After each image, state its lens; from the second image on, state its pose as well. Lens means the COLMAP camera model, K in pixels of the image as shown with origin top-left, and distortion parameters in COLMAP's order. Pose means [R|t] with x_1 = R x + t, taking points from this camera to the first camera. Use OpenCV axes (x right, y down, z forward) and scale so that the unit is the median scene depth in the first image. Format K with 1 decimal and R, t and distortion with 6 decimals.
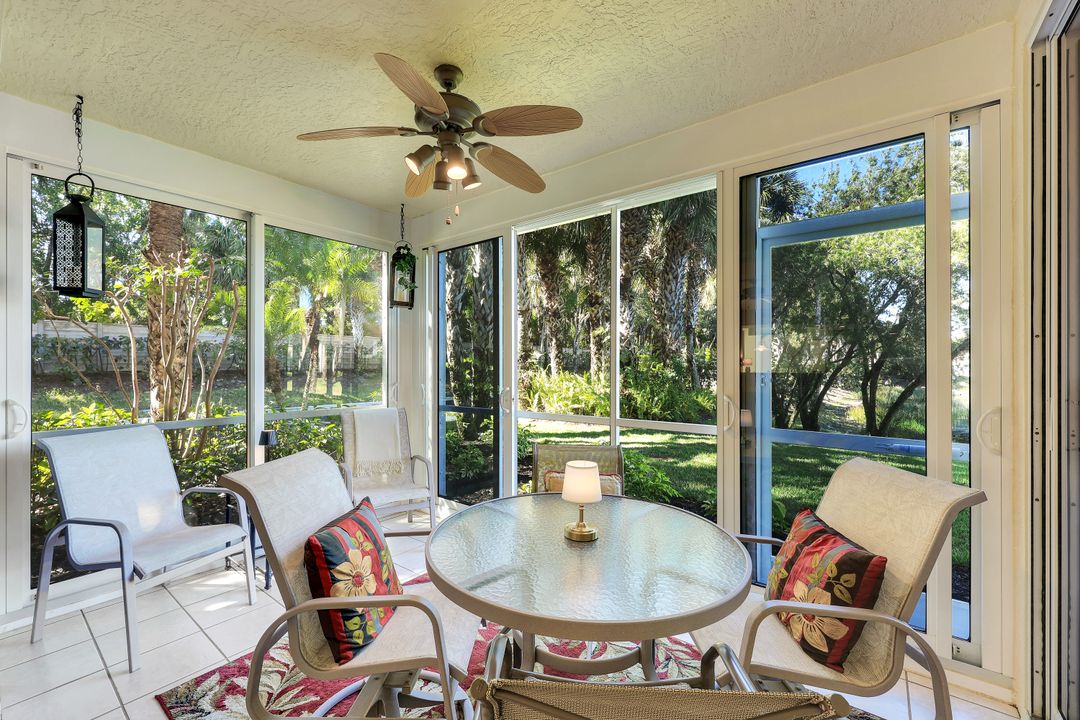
lens RADIAL K [[441.6, 0, 537.4], [0, 441.6, 359.1], [0, 0, 1]] dist [-0.000104, 0.000486]
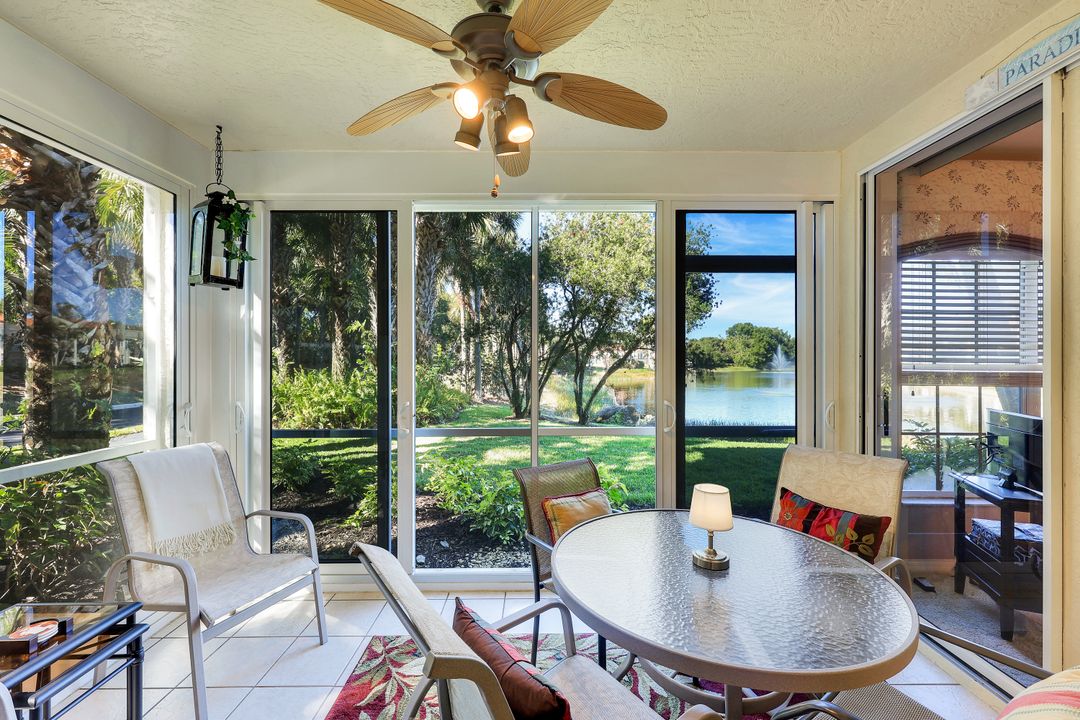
lens RADIAL K [[441.6, 0, 537.4], [0, 441.6, 359.1], [0, 0, 1]] dist [-0.000104, 0.000486]
pose [[0.784449, -0.001114, 0.620193, -0.347653], [-0.008407, 0.999887, 0.012429, -0.023915], [-0.620137, -0.014963, 0.784351, 0.207728]]
